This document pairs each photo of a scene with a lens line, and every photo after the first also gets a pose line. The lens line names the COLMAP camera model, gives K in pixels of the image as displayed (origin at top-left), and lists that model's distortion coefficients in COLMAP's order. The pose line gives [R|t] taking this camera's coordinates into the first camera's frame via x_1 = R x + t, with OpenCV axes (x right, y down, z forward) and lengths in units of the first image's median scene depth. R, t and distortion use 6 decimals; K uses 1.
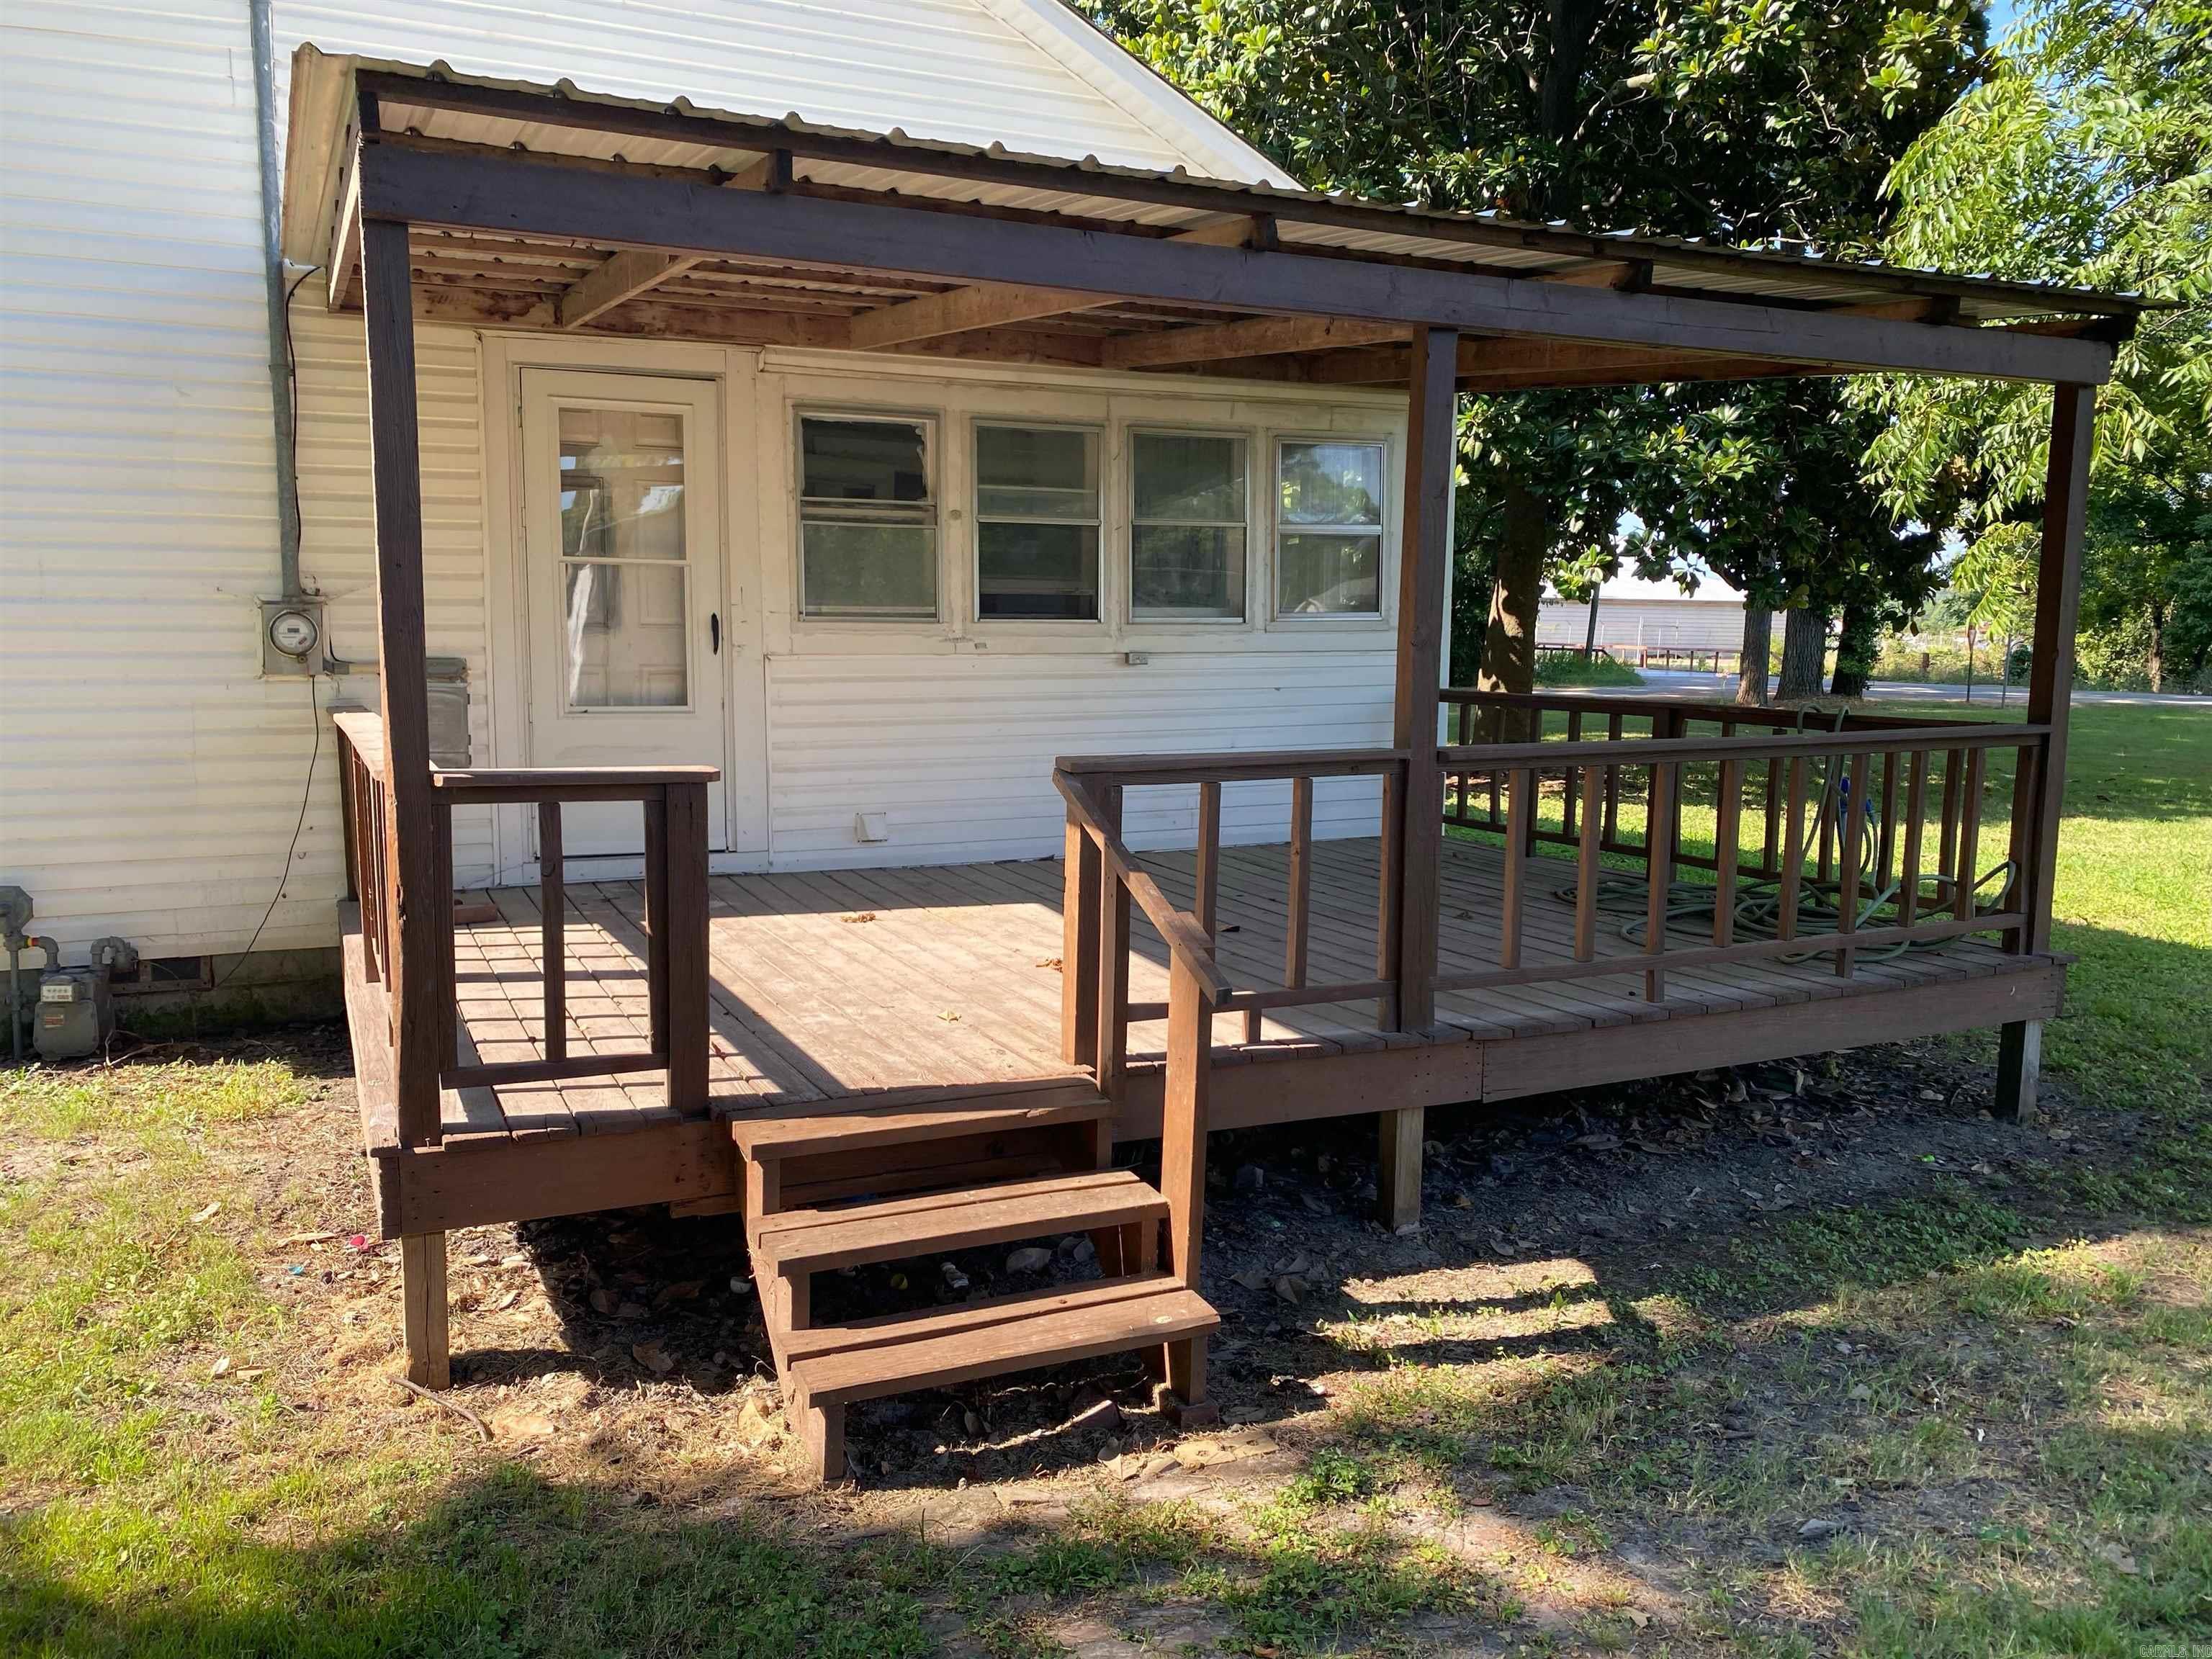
lens RADIAL K [[1681.6, 0, 1095.1], [0, 1681.6, 840.2], [0, 0, 1]] dist [0.097949, -0.206627]
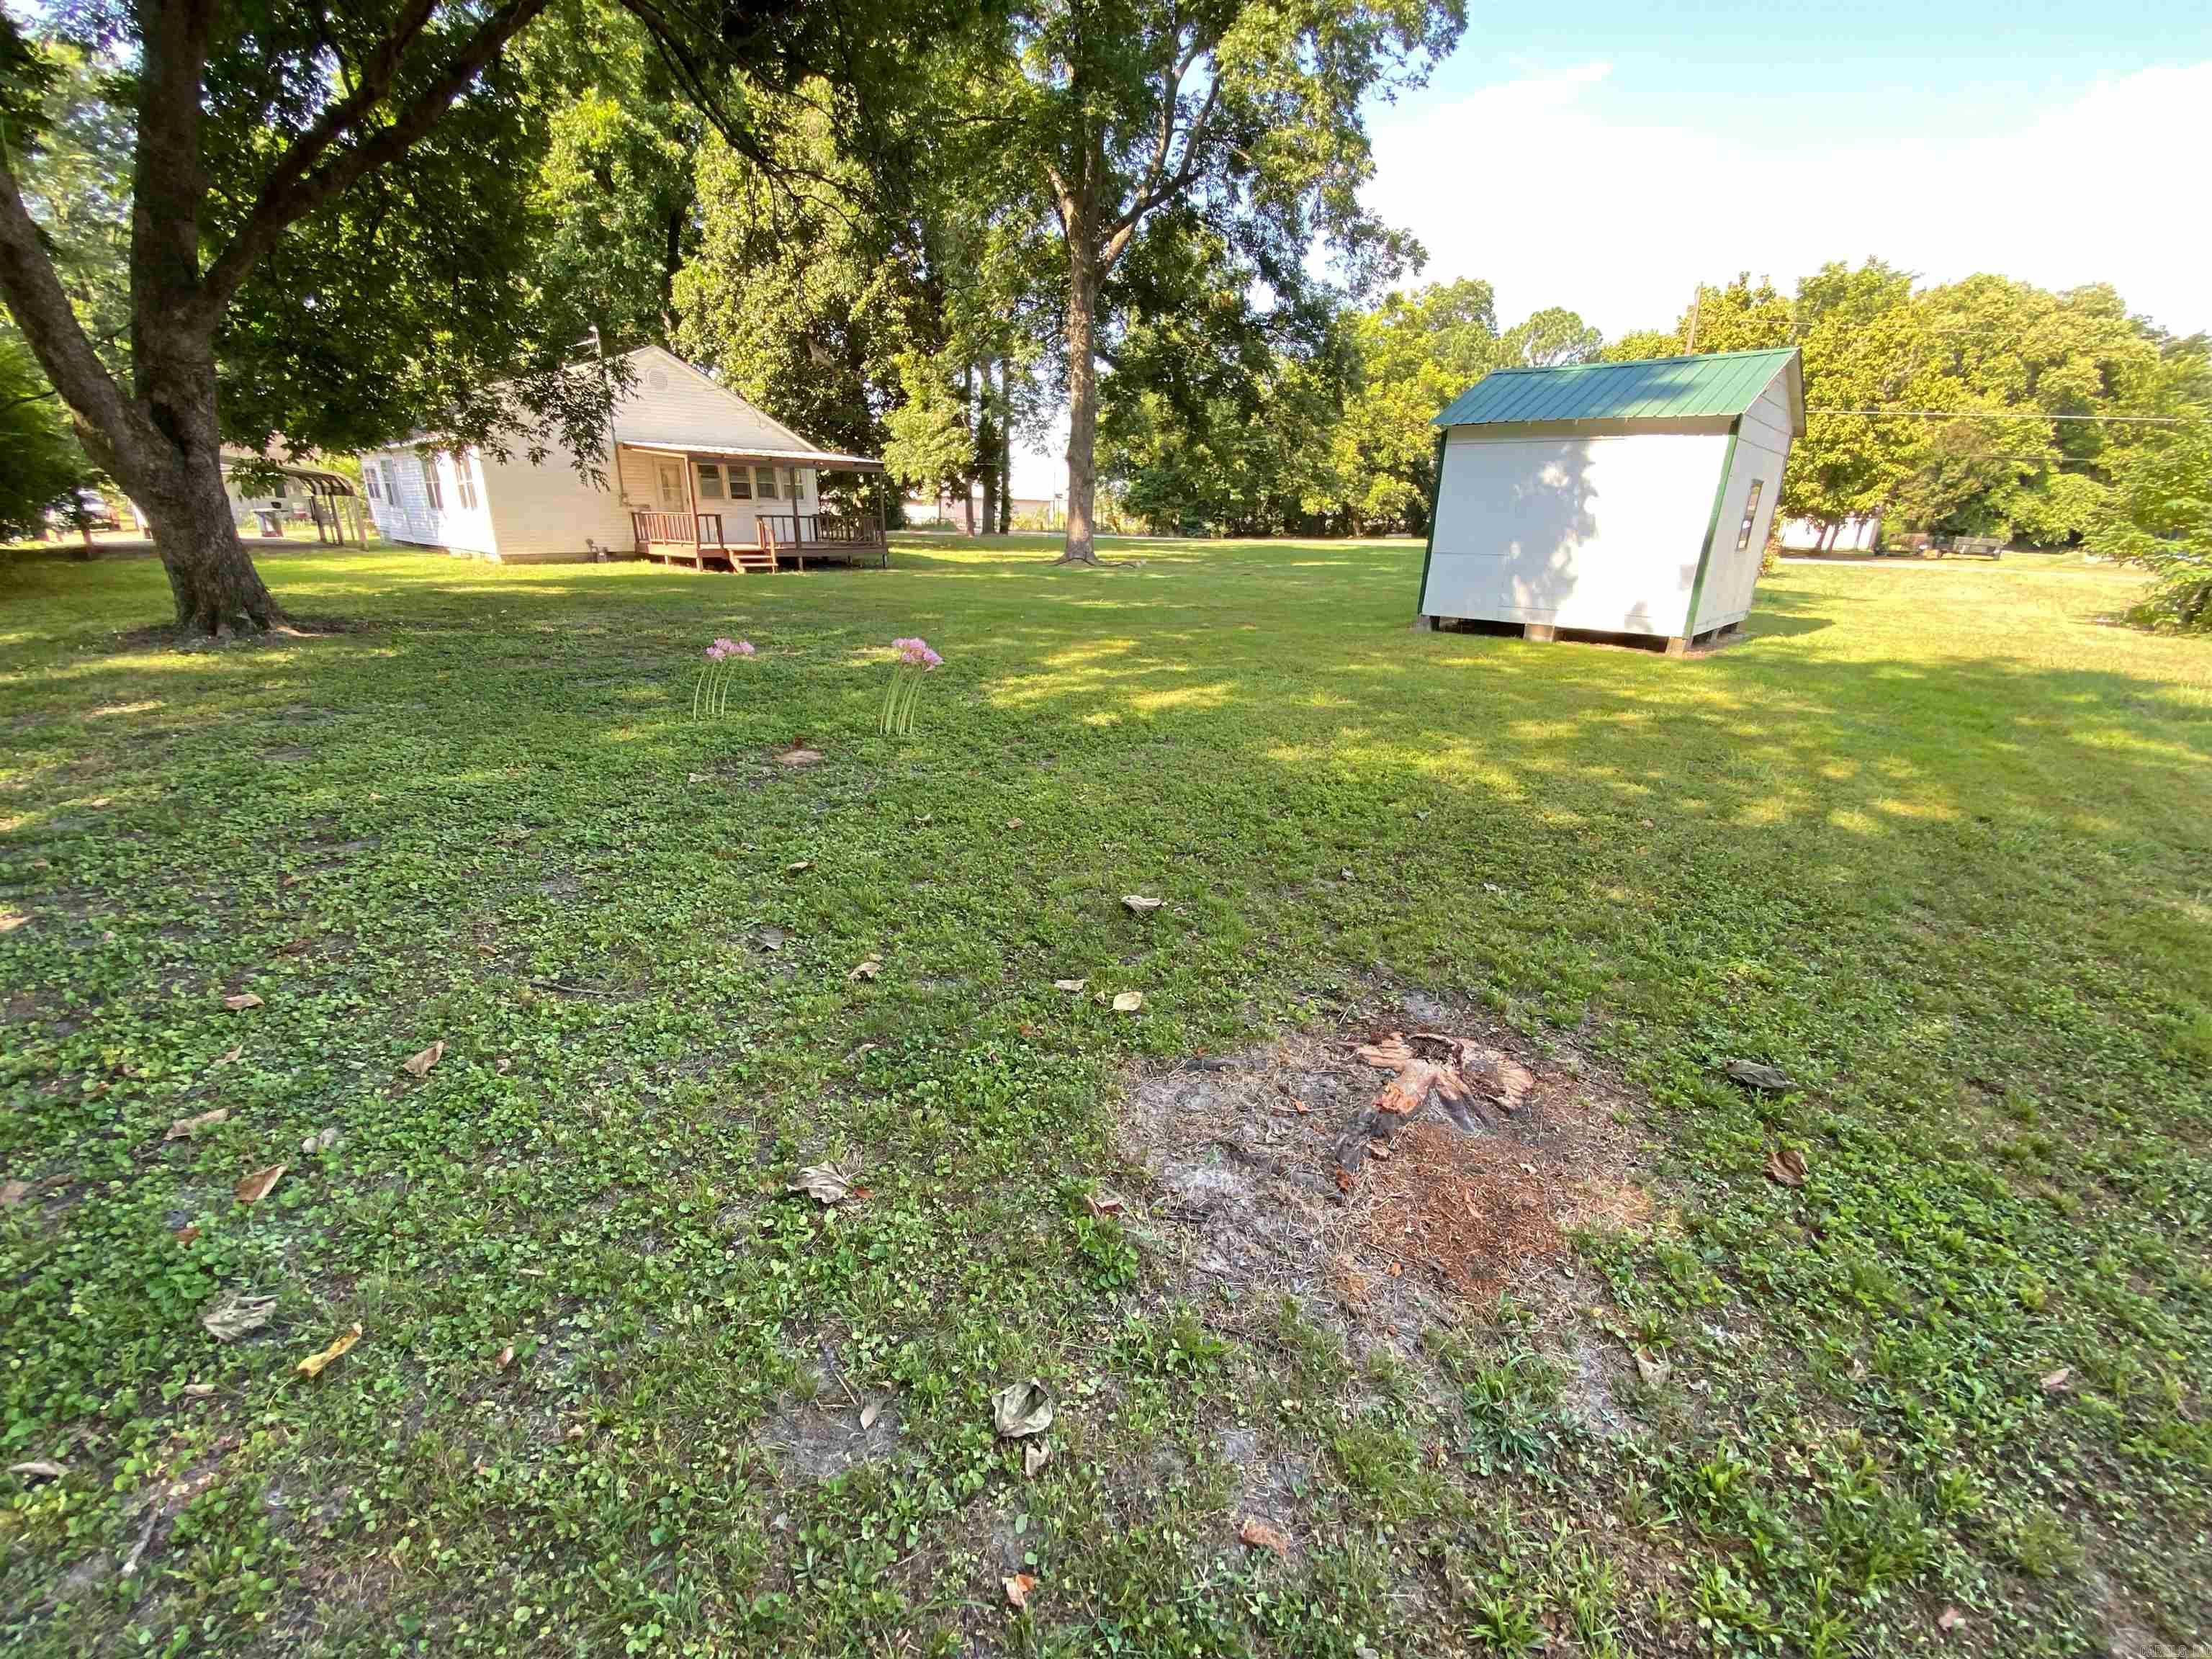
lens RADIAL K [[891.9, 0, 1106.0], [0, 891.9, 829.5], [0, 0, 1]] dist [-0.000582, -0.000042]
pose [[0.922402, -0.111895, 0.369667, -0.171831], [0.029750, 0.974854, 0.220849, 0.421709], [-0.385084, -0.192714, 0.902536, -3.115237]]
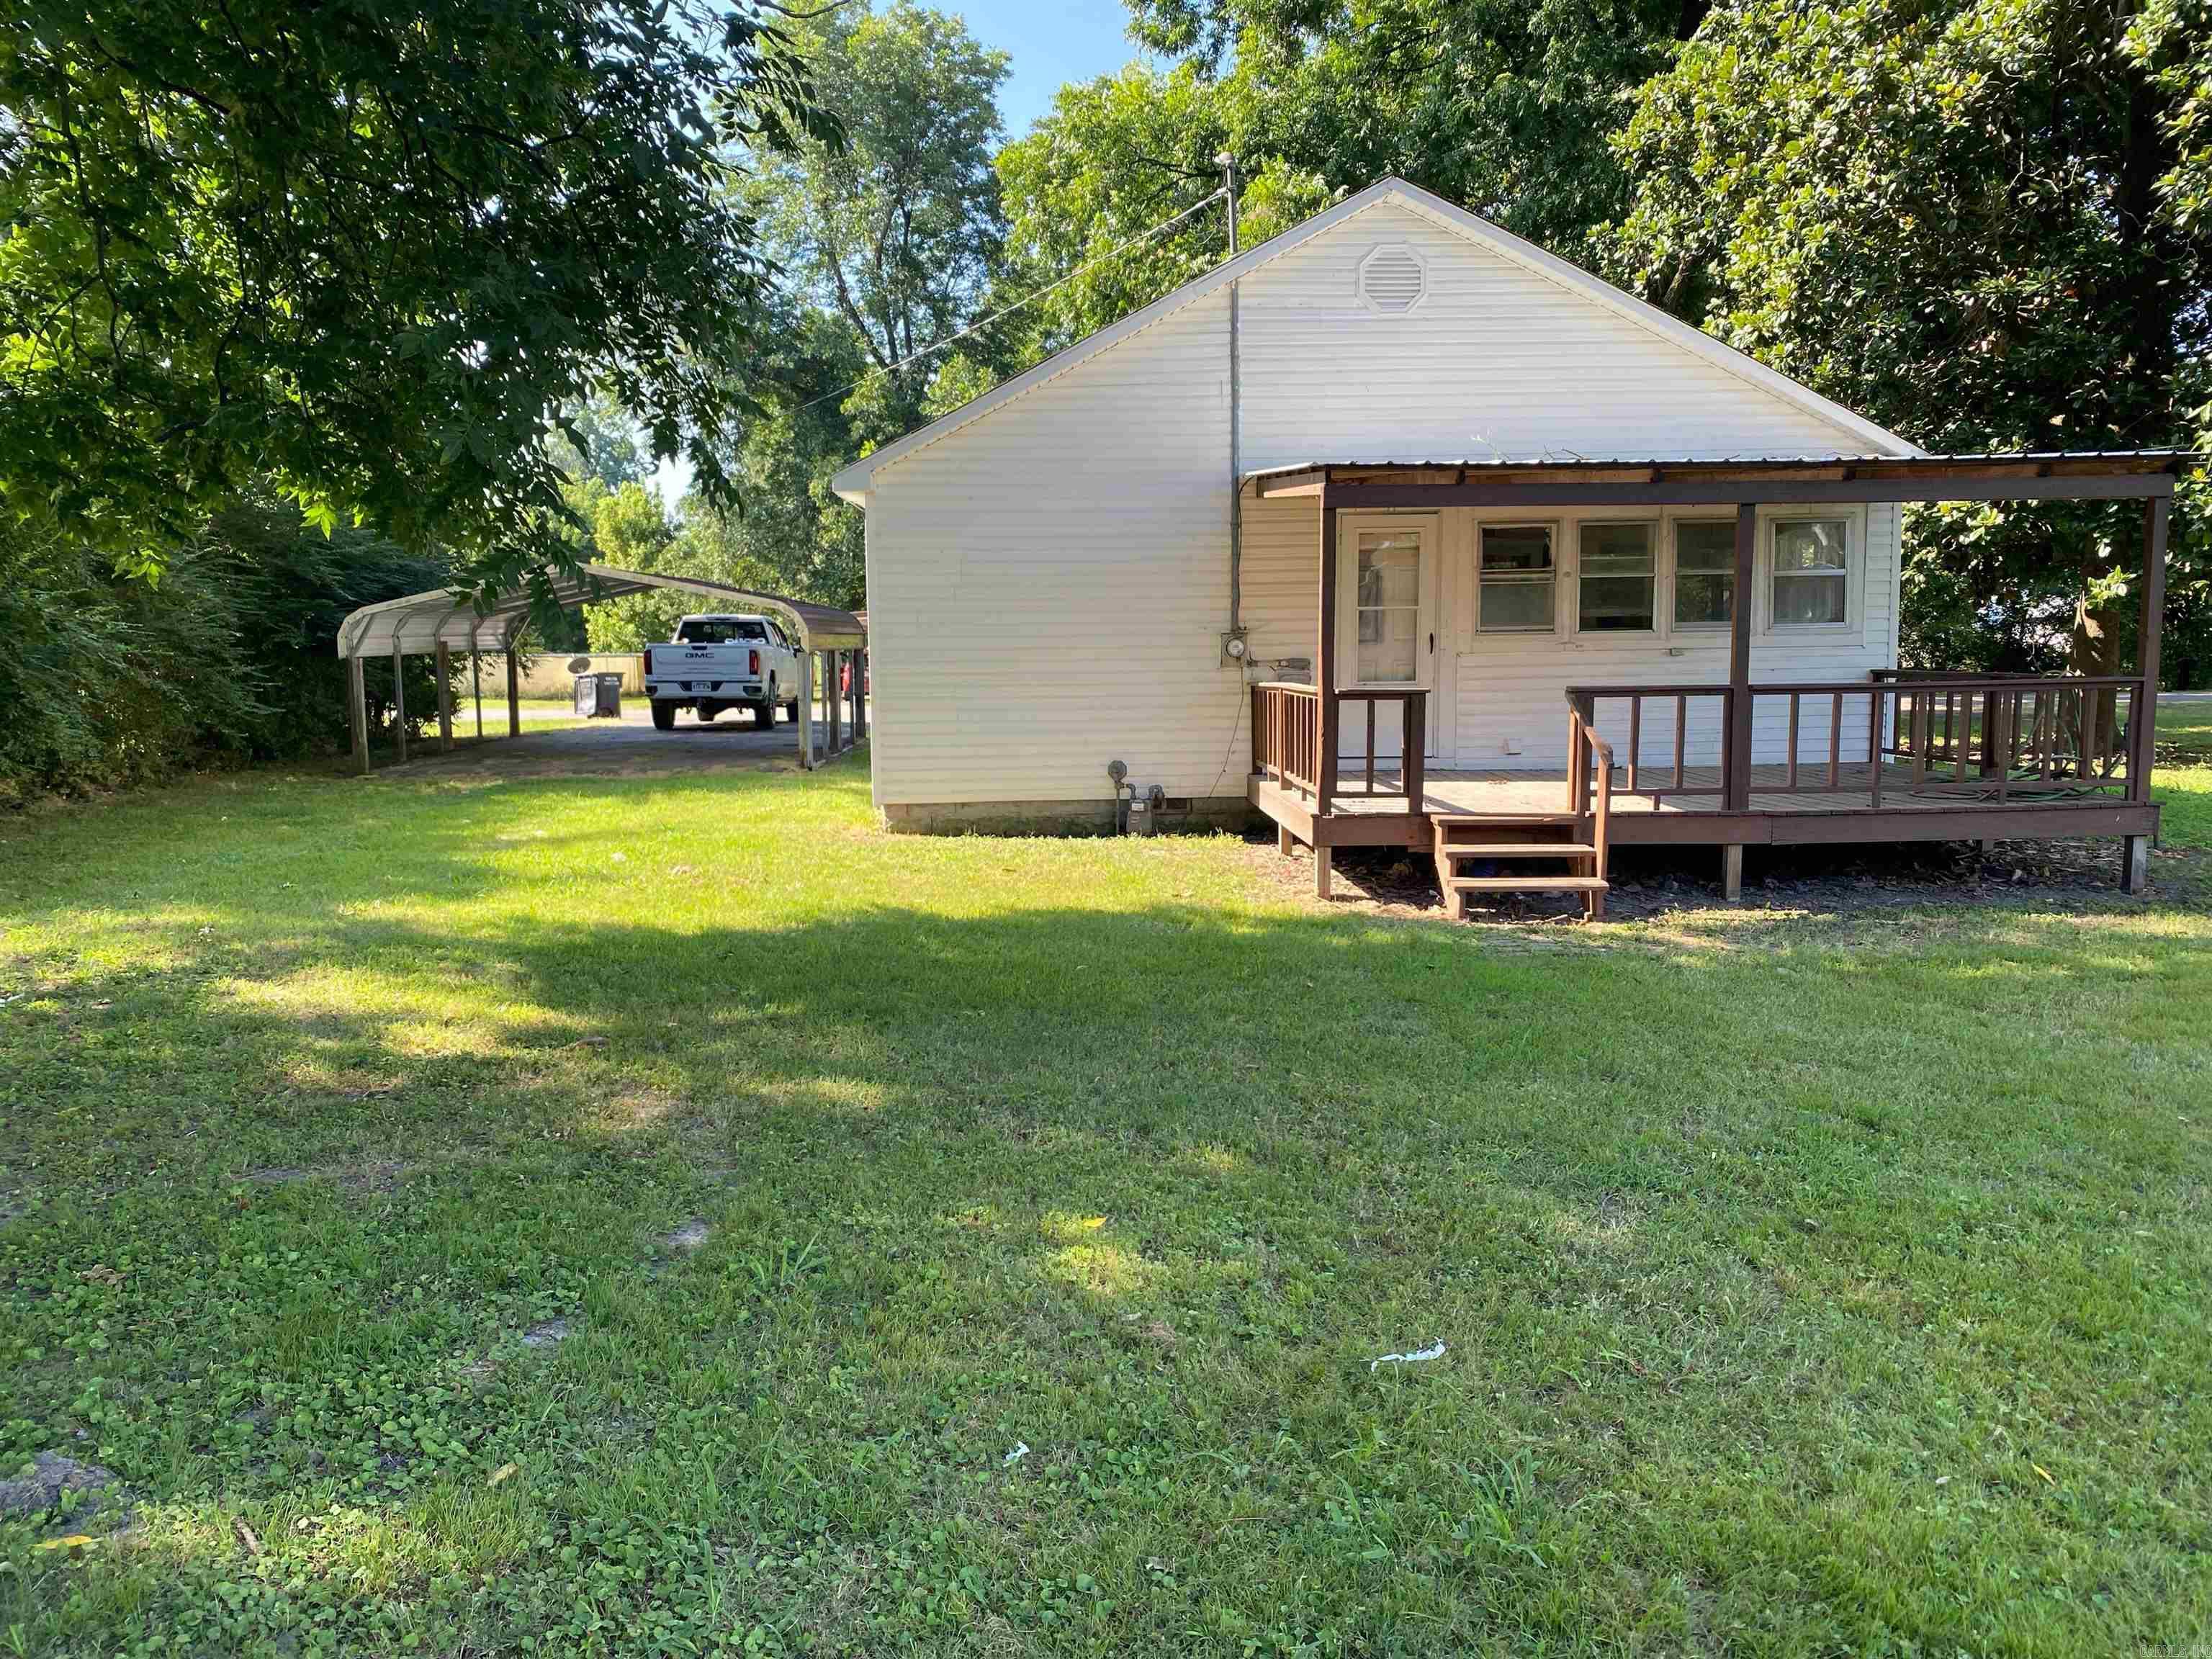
lens RADIAL K [[1681.6, 0, 1095.1], [0, 1681.6, 840.2], [0, 0, 1]] dist [0.097949, -0.206627]
pose [[0.914701, 0.027399, -0.403201, 0.233088], [-0.032761, 0.999443, -0.006407, 0.142504], [0.402800, 0.019070, 0.915089, -1.026952]]
